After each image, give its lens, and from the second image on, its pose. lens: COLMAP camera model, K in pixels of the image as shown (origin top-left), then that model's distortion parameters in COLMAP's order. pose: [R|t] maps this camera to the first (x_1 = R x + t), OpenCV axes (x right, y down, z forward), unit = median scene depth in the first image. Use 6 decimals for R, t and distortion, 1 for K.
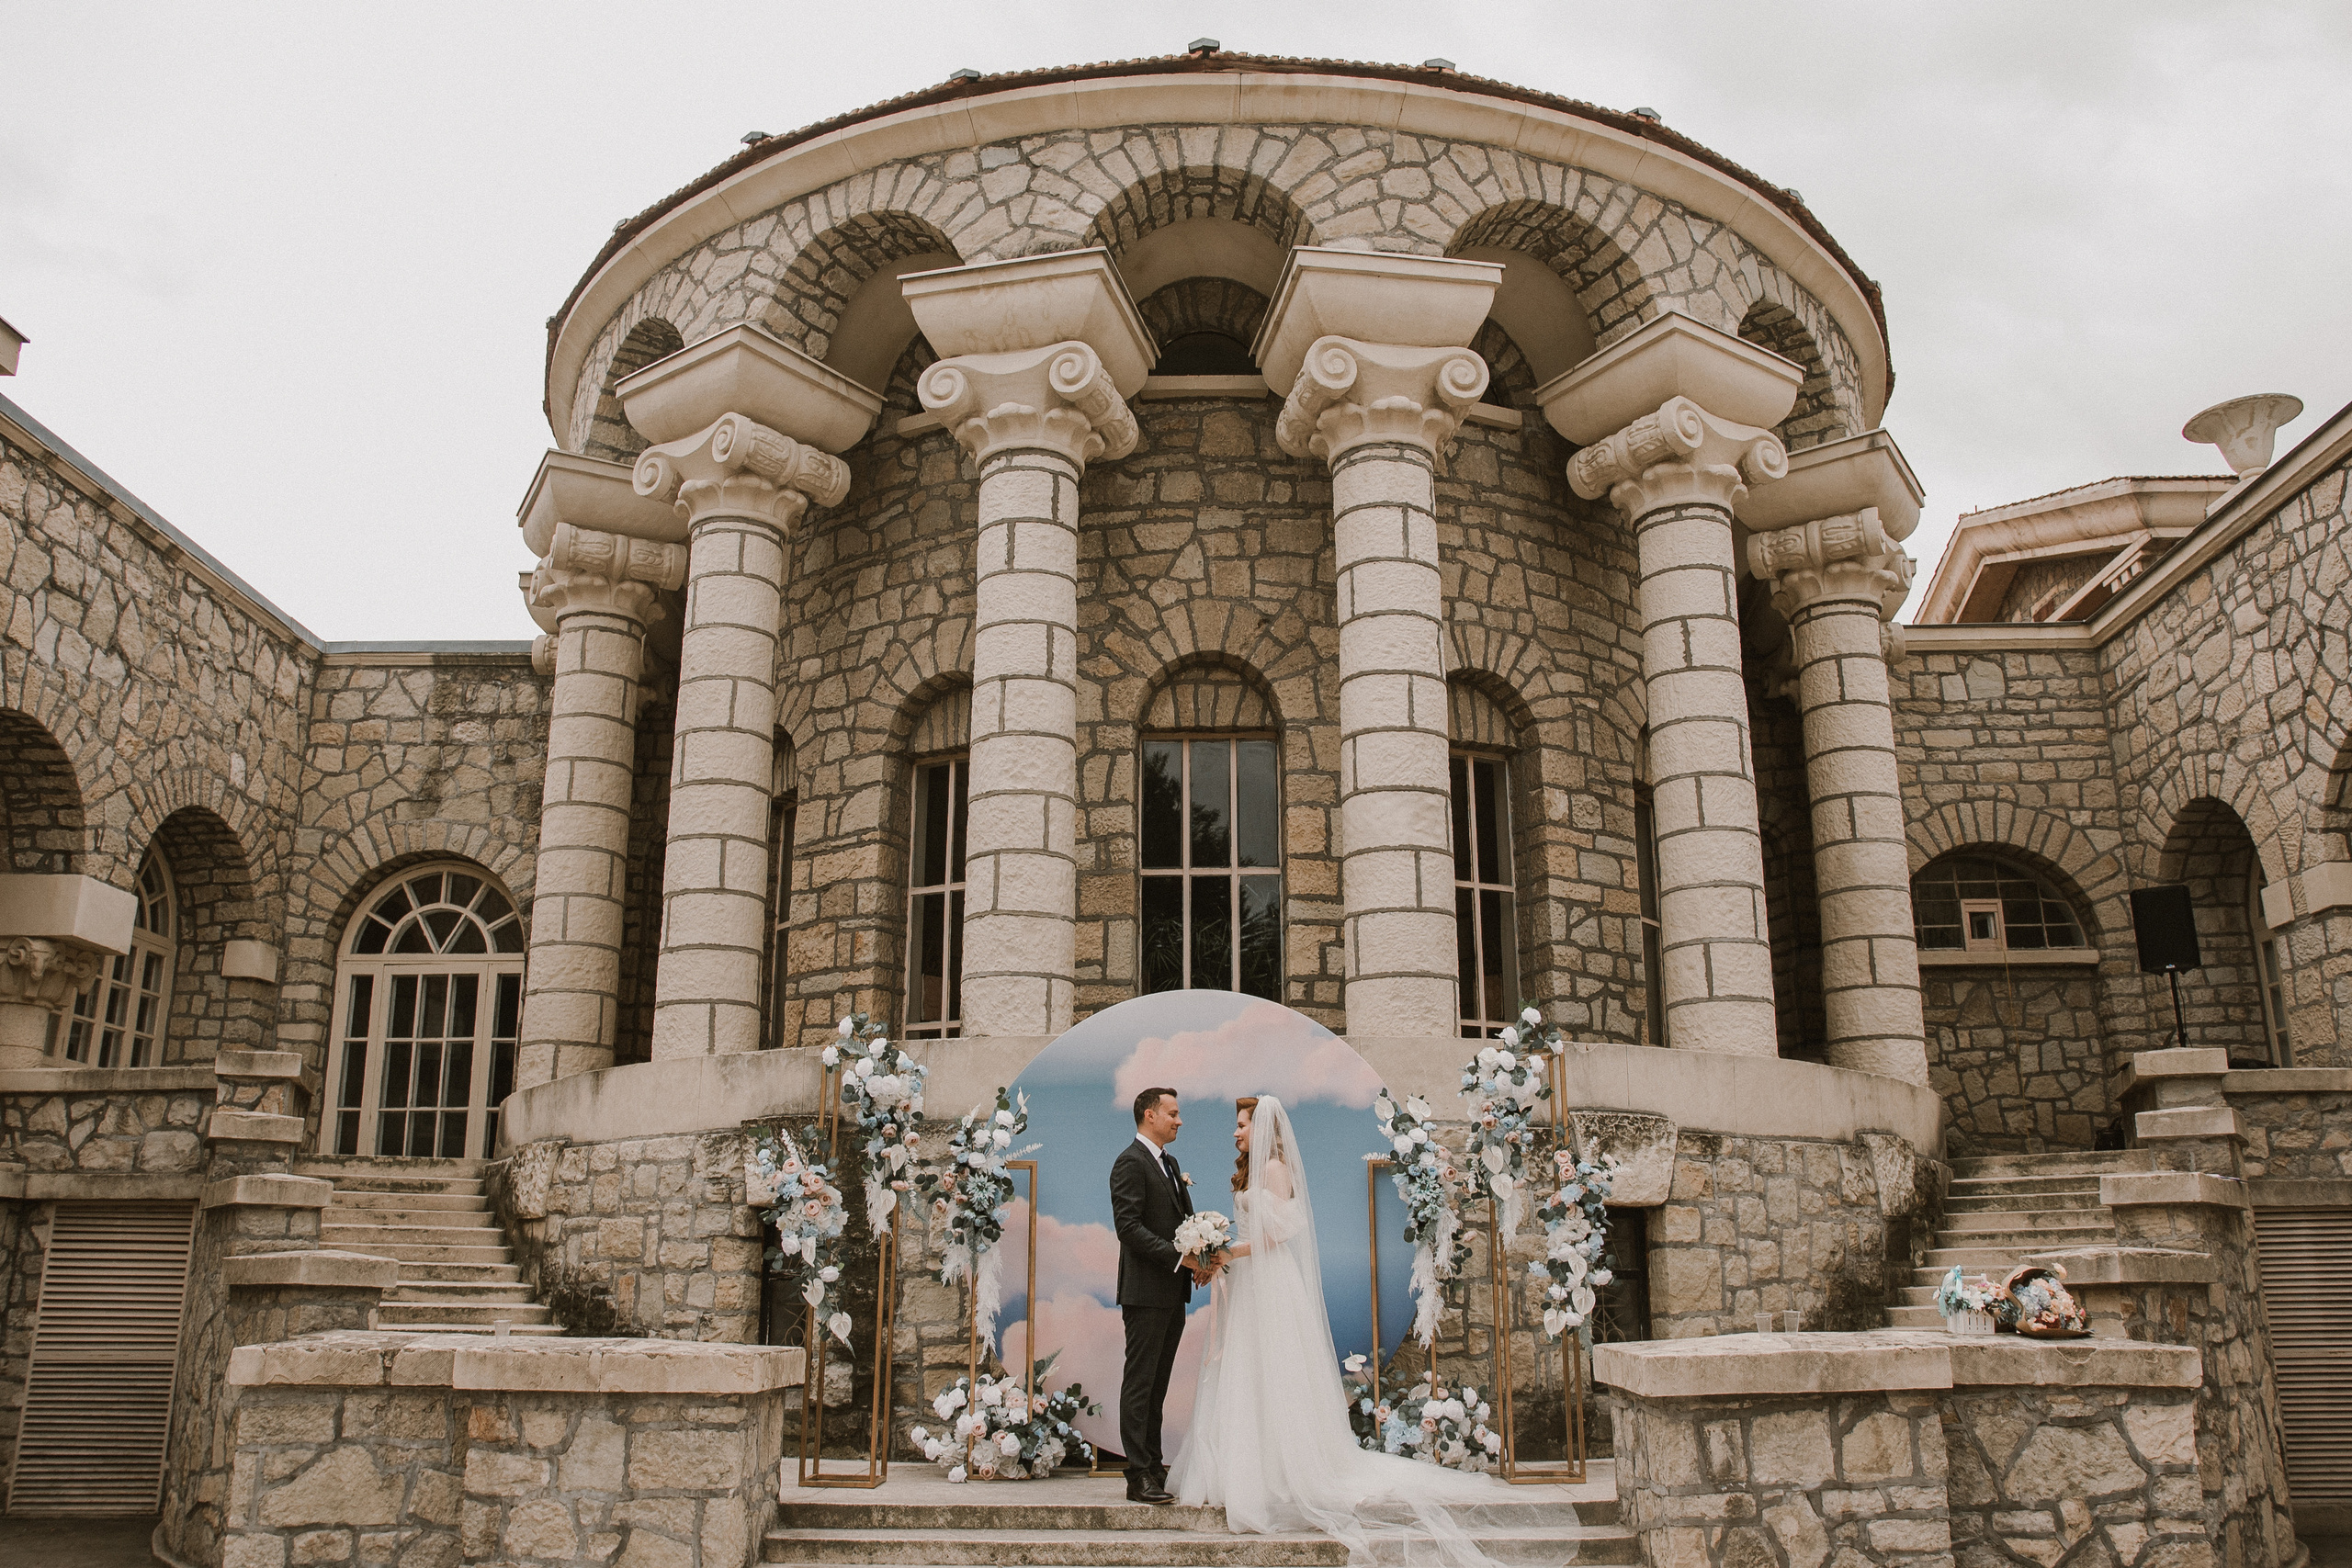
lens RADIAL K [[1872.3, 0, 1168.2], [0, 1872.3, 780.9], [0, 0, 1]] dist [-0.088790, 0.084204]
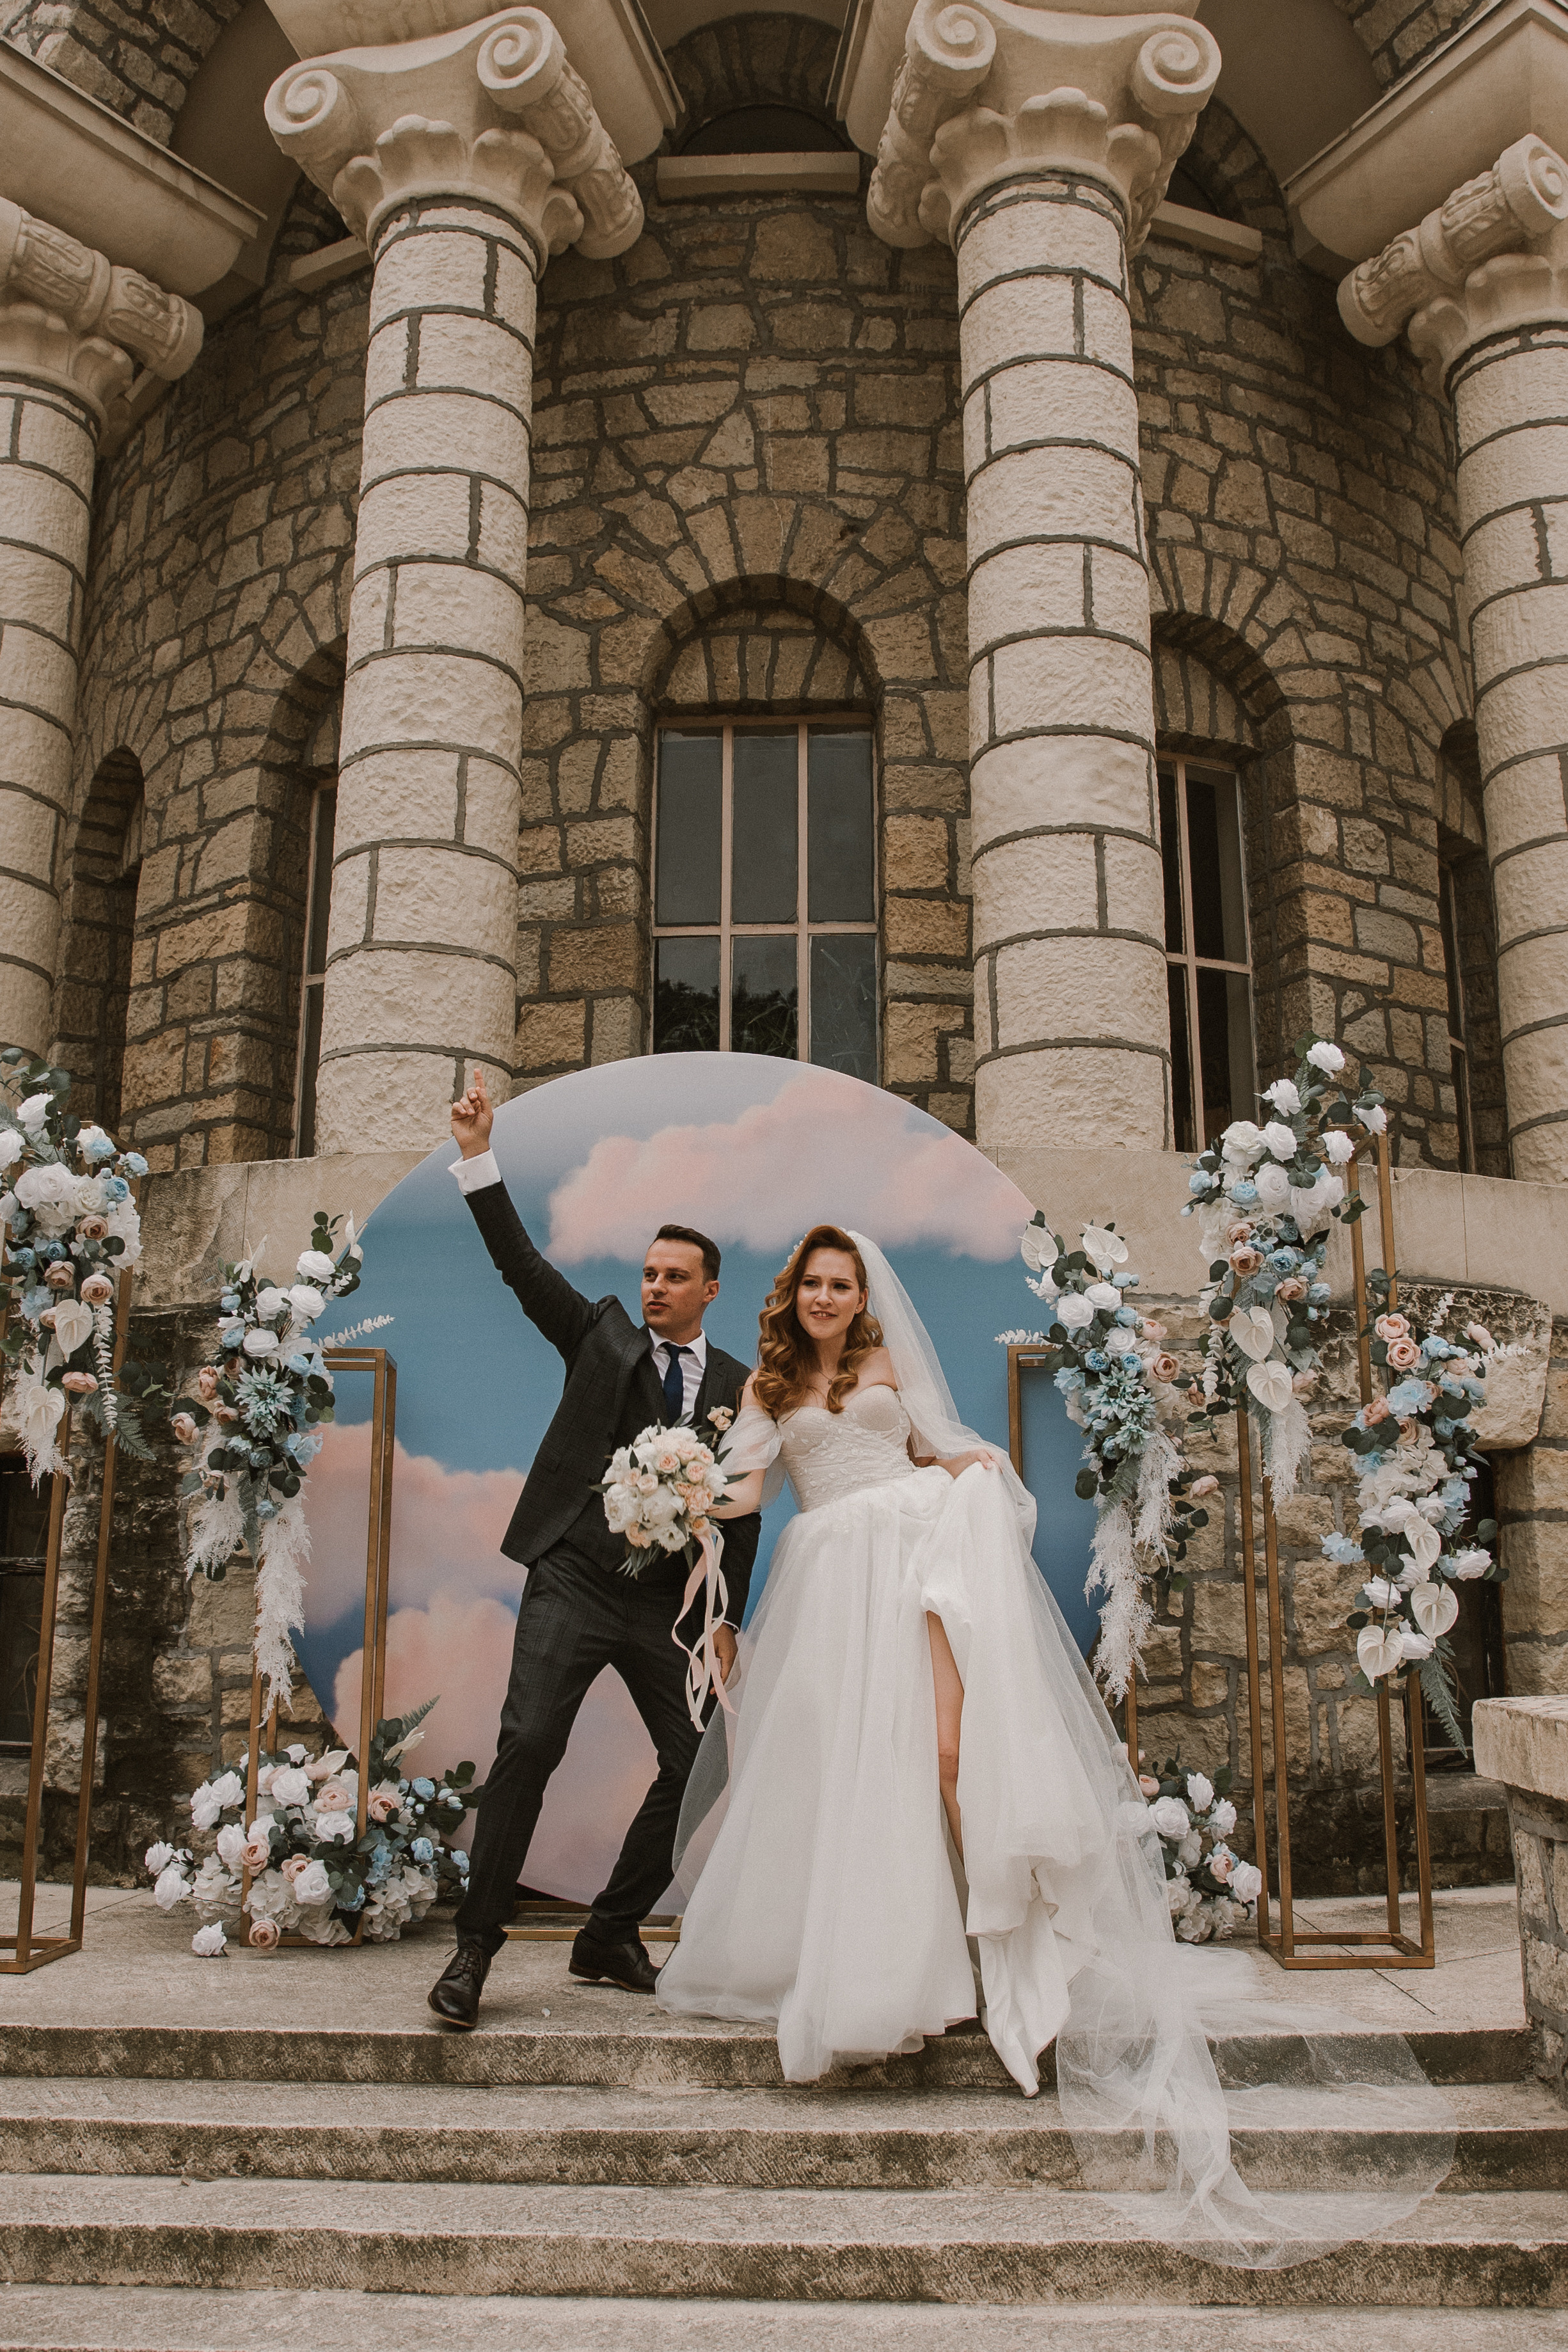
lens RADIAL K [[1973.4, 0, 796.4], [0, 1973.4, 1191.7], [0, 0, 1]] dist [-0.082680, 0.071955]
pose [[0.999878, -0.003068, -0.015284, 0.042969], [0.003956, 0.998282, 0.058460, 0.097287], [0.015078, -0.058513, 0.998173, 0.341110]]
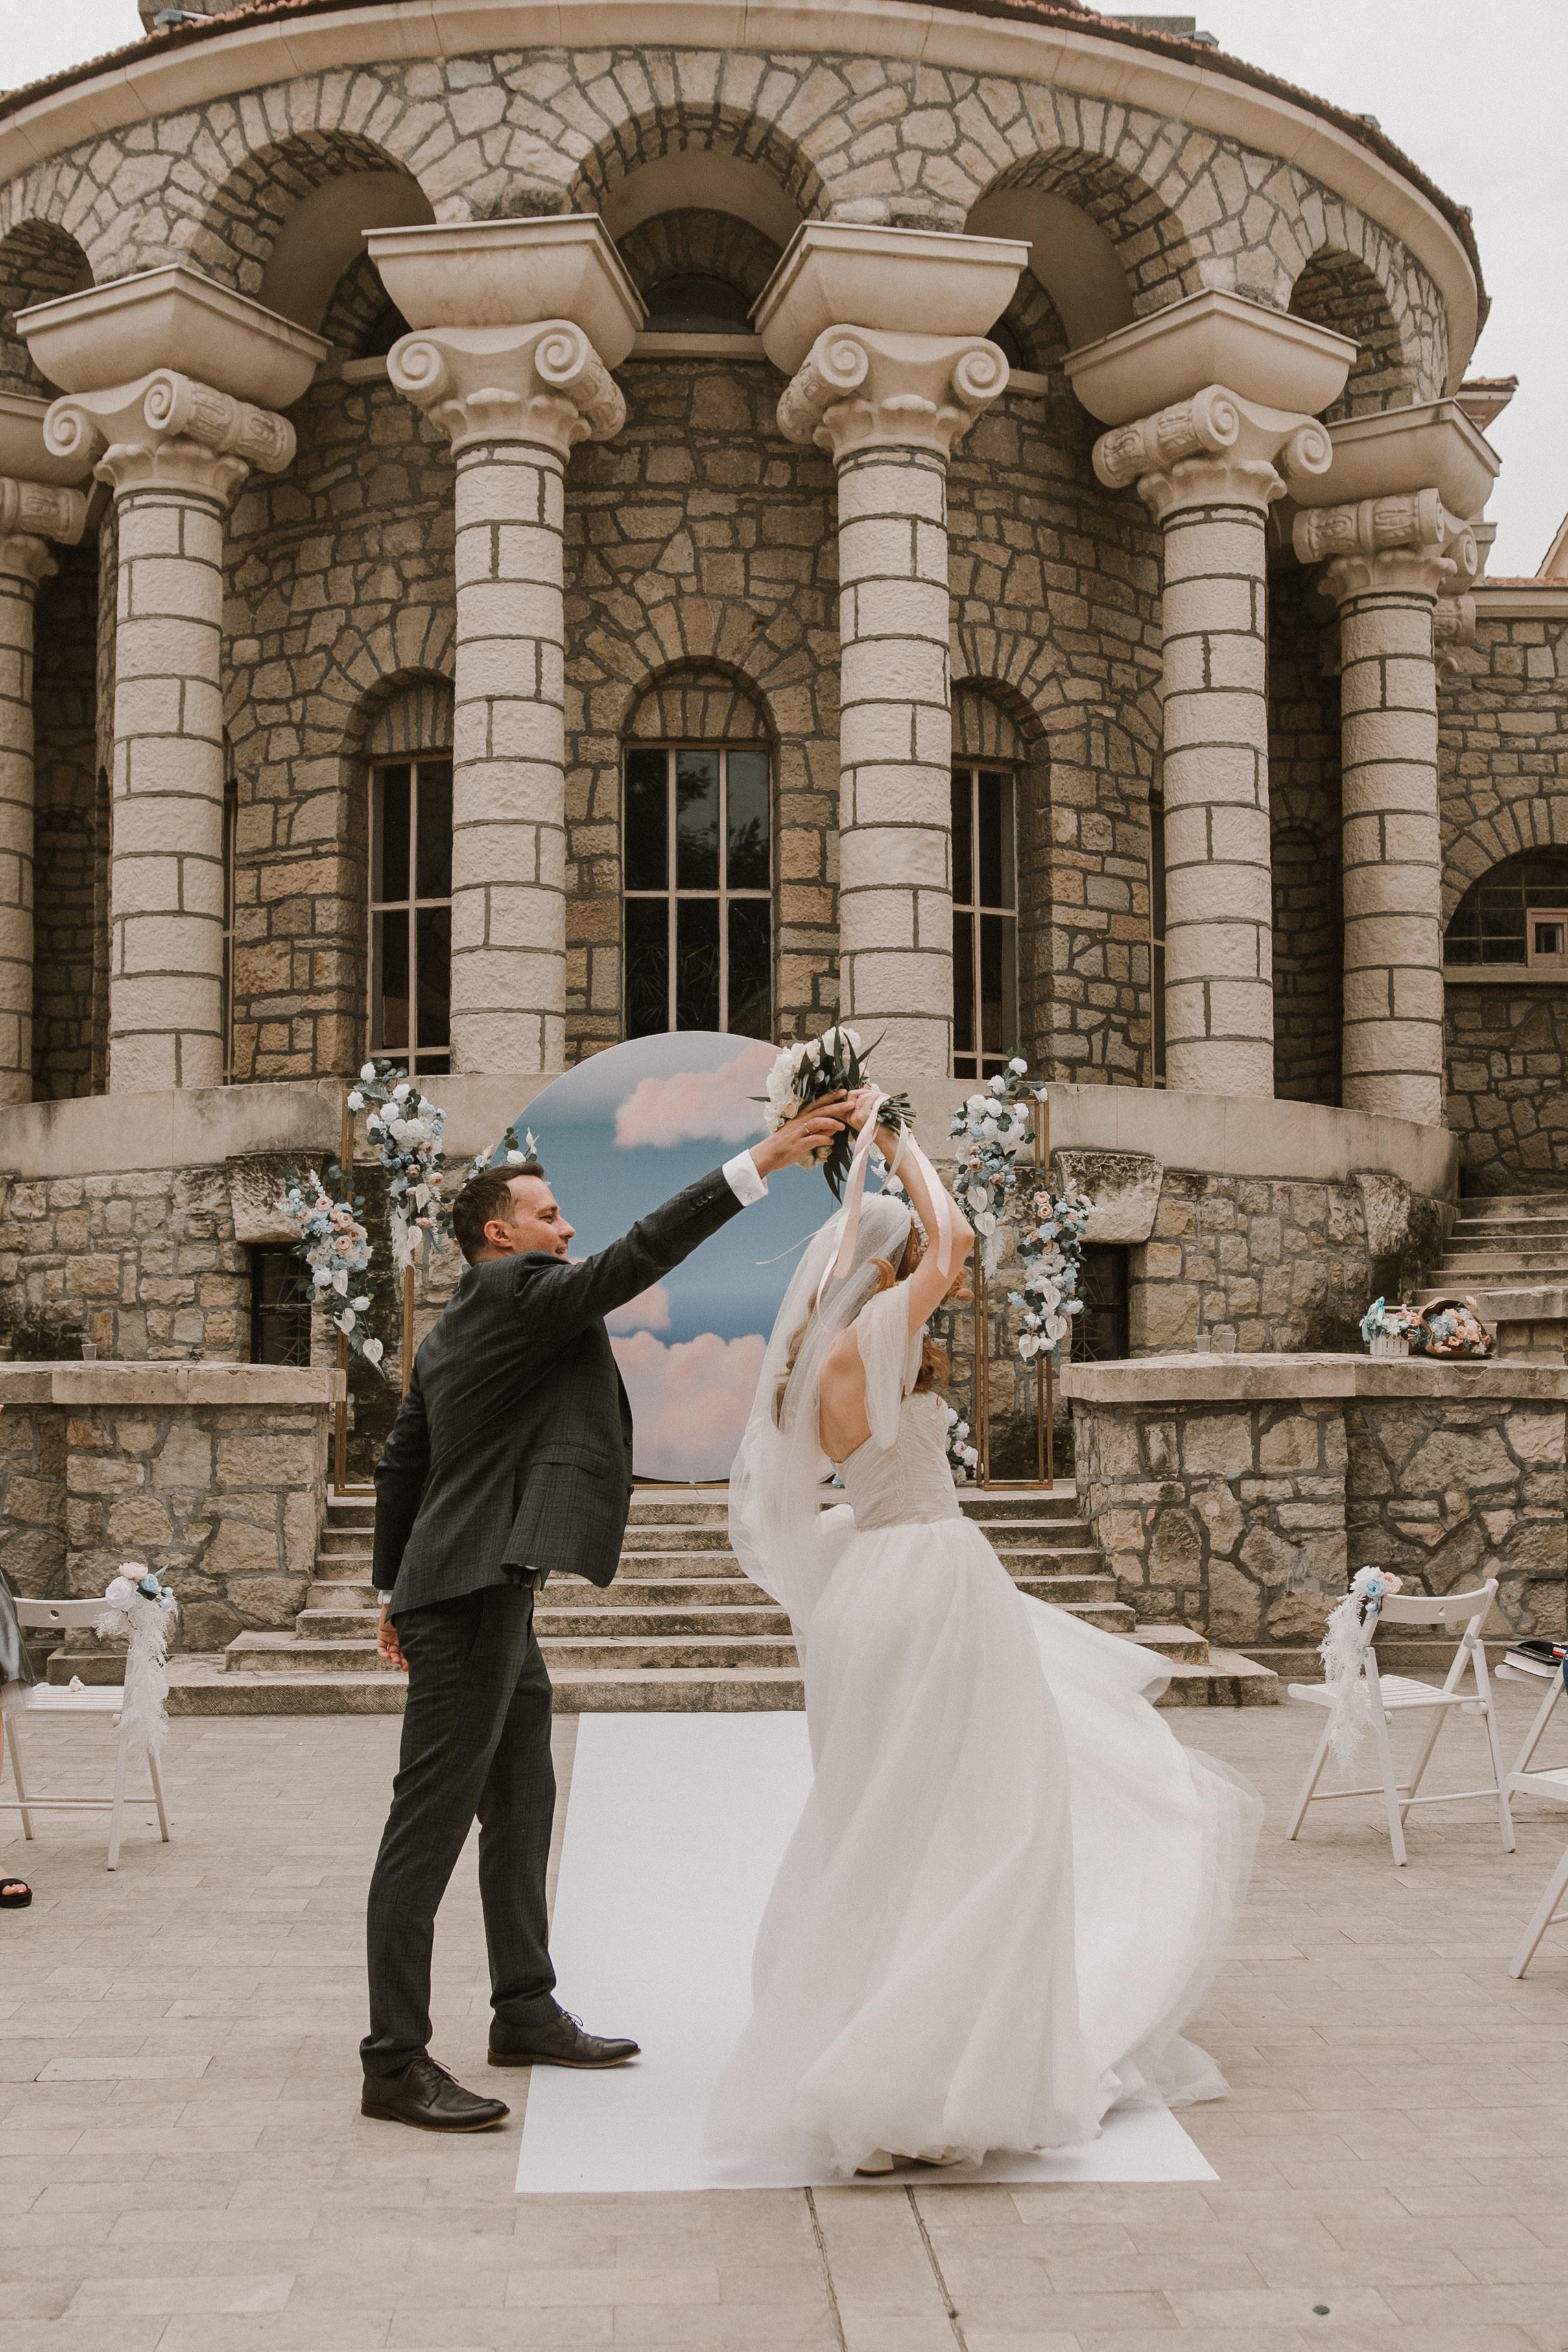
lens RADIAL K [[2767.6, 0, 786.0], [0, 2767.6, 1203.2], [0, 0, 1]] dist [-0.008714, 0.193563]
pose [[0.996195, 0.002138, 0.087131, -0.054678], [-0.020289, 0.977925, 0.207971, -0.090612], [-0.084763, -0.208947, 0.974247, -0.399234]]
